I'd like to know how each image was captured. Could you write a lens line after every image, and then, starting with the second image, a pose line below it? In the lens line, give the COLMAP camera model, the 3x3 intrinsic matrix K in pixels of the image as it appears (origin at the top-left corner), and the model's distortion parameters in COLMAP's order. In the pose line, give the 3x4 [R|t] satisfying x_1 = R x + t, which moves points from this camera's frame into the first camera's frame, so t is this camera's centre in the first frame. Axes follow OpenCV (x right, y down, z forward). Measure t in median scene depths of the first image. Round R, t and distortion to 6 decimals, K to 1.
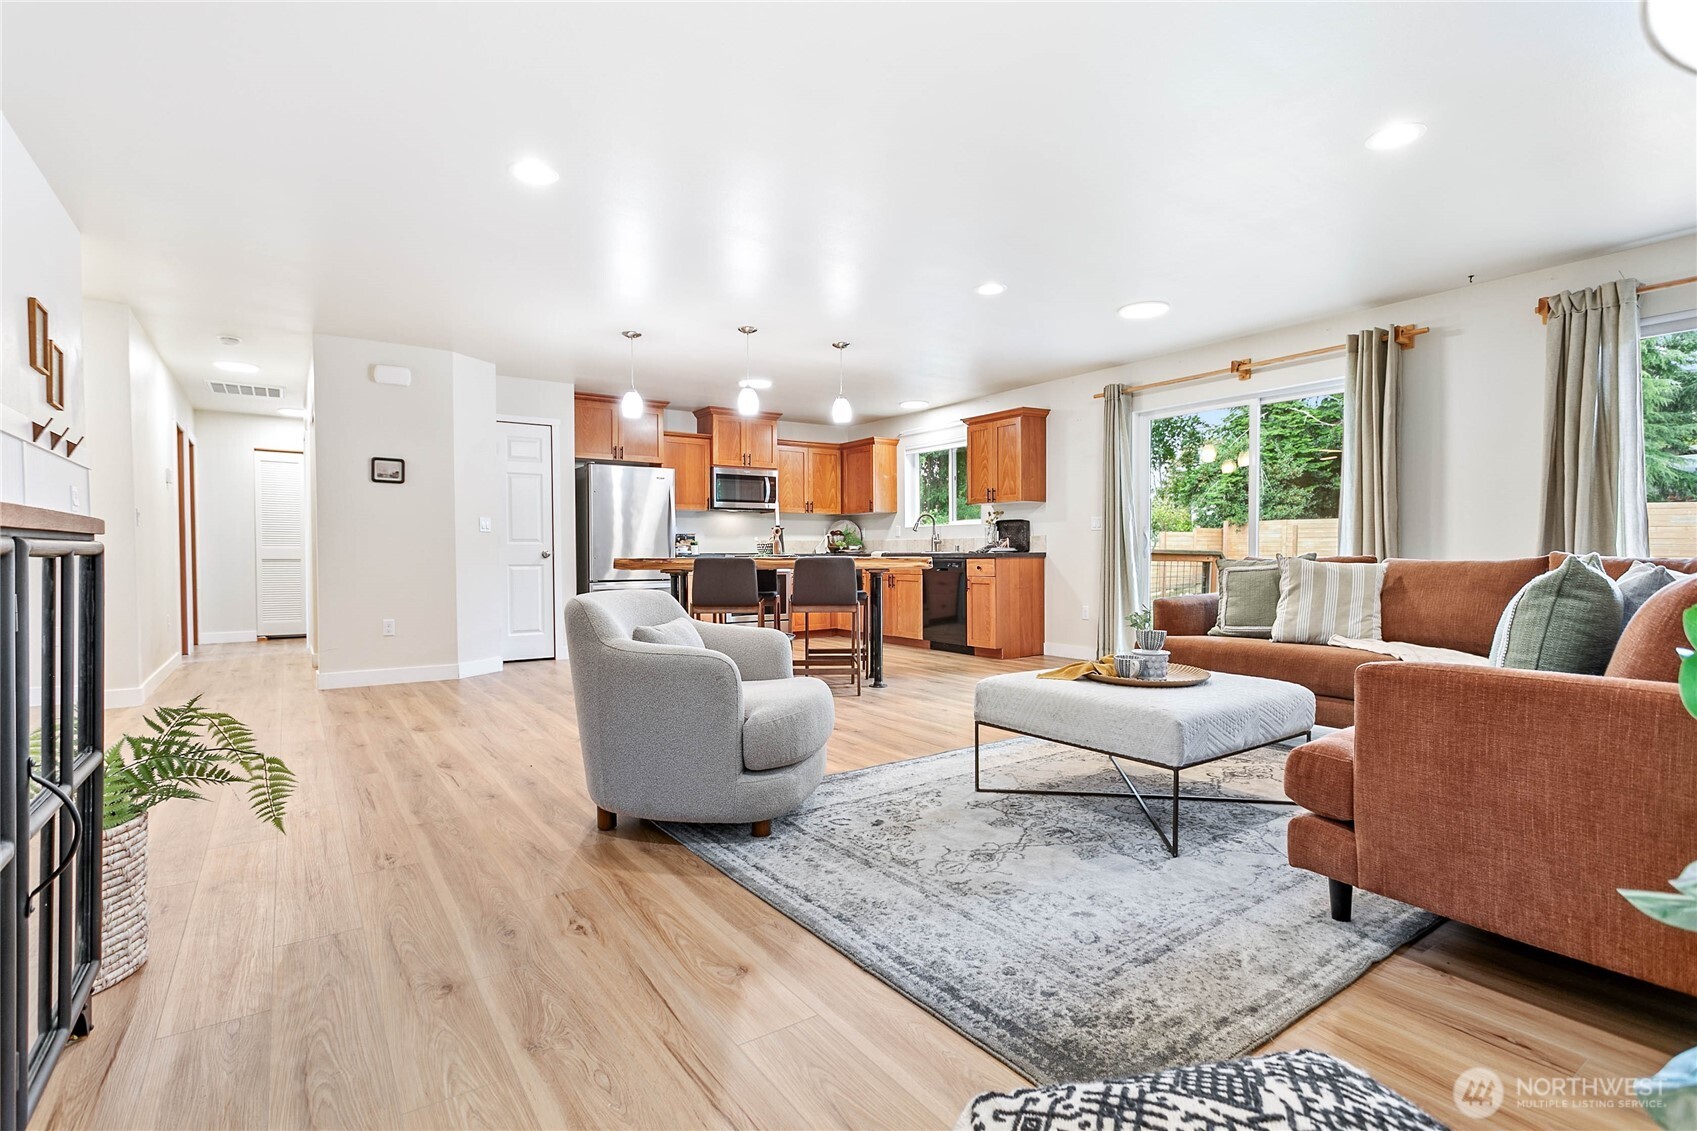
lens RADIAL K [[809.3, 0, 843.5], [0, 809.3, 514.0], [0, 0, 1]] dist [0.001611, 0.001339]
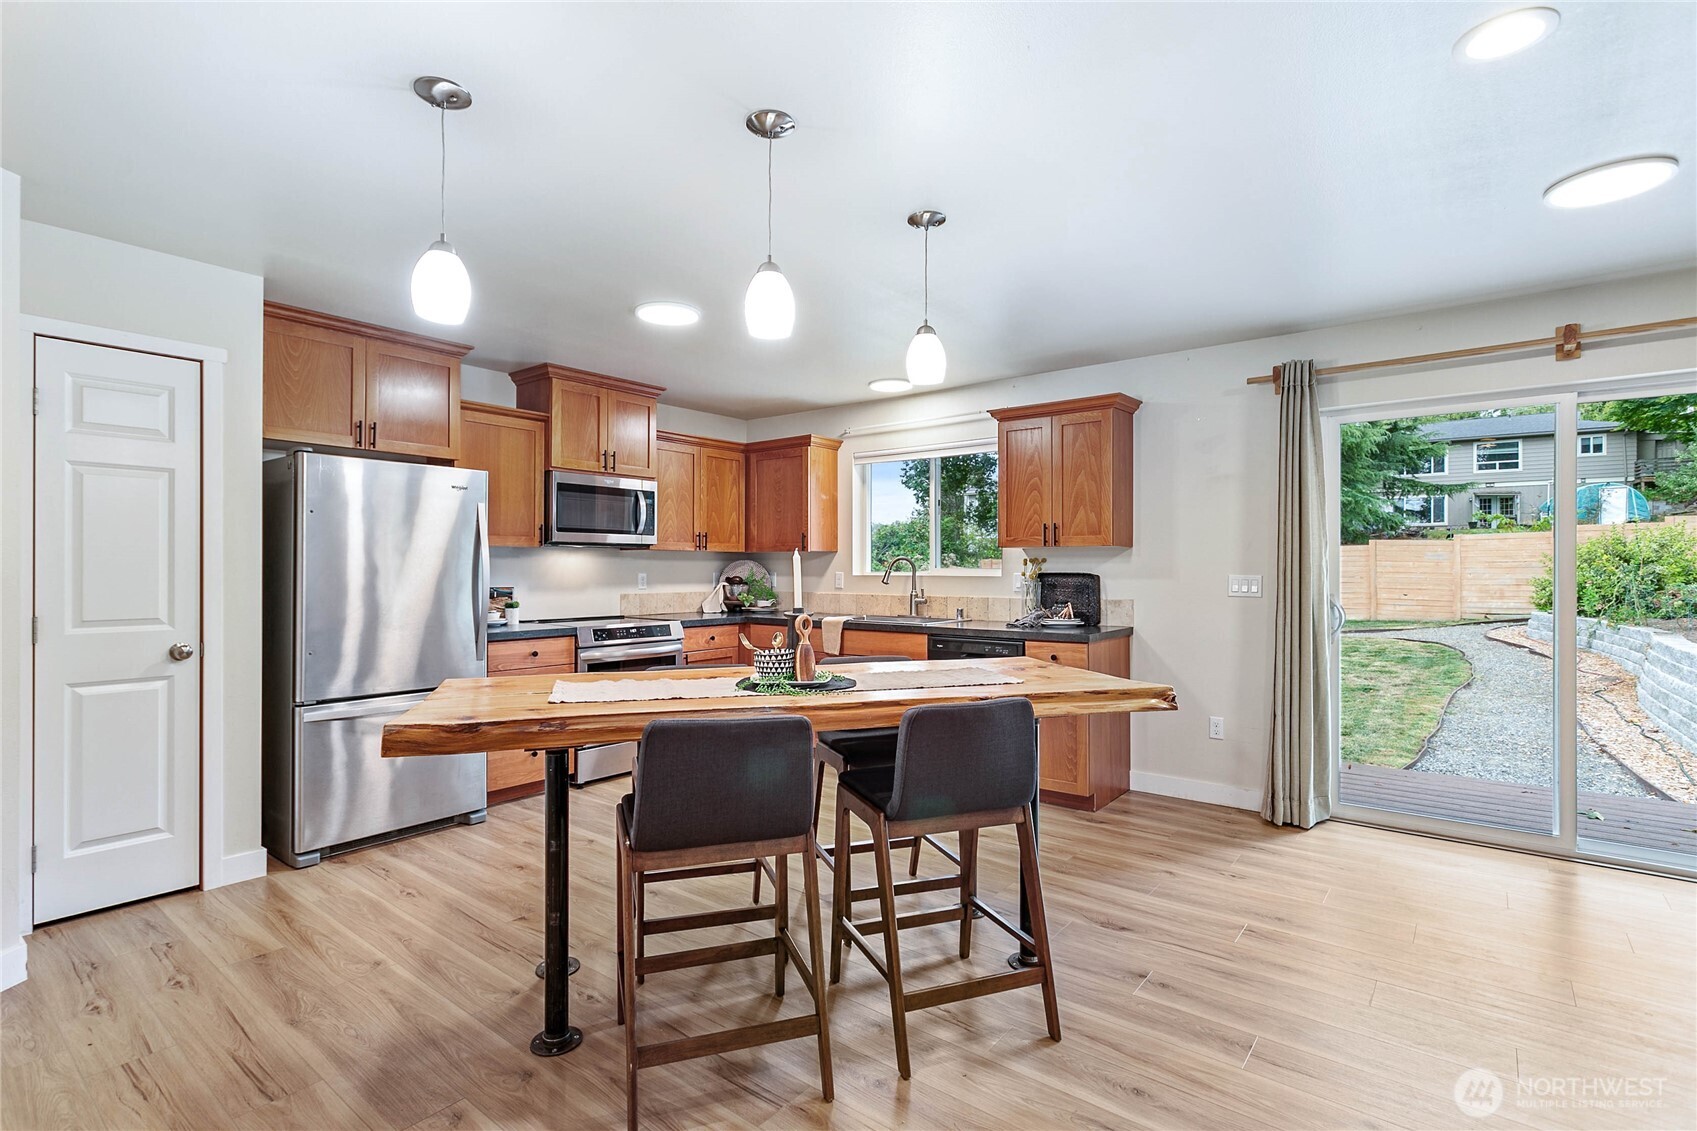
lens RADIAL K [[801.5, 0, 843.1], [0, 801.5, 535.9], [0, 0, 1]] dist [0.001220, 0.000655]
pose [[0.956433, 0.018063, 0.291393, -0.147388], [-0.019972, 0.999794, 0.003575, -0.021253], [-0.291268, -0.009239, 0.956597, 0.463665]]
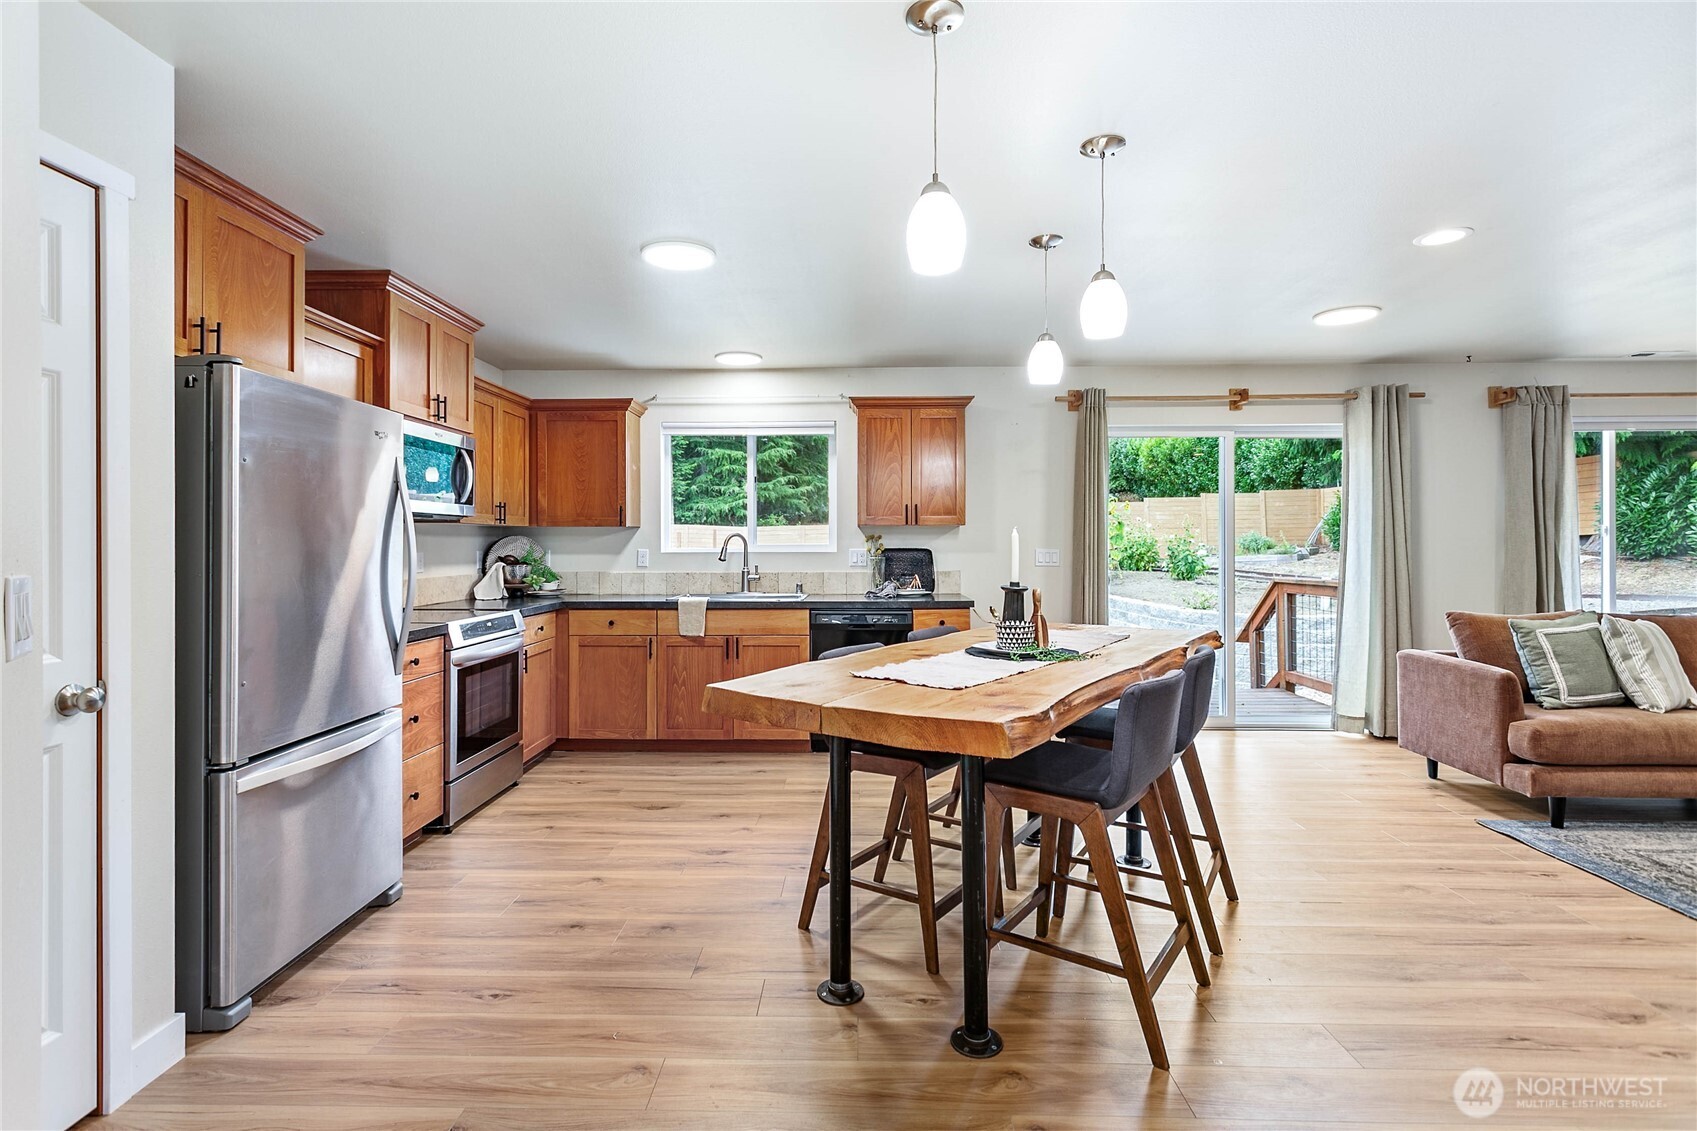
lens RADIAL K [[811.2, 0, 834.1], [0, 811.2, 502.1], [0, 0, 1]] dist [0.000351, 0.002131]
pose [[0.588030, 0.045284, 0.807570, -0.420048], [-0.038057, 0.998875, -0.028300, -0.011249], [-0.807943, -0.014093, 0.589092, 0.646386]]
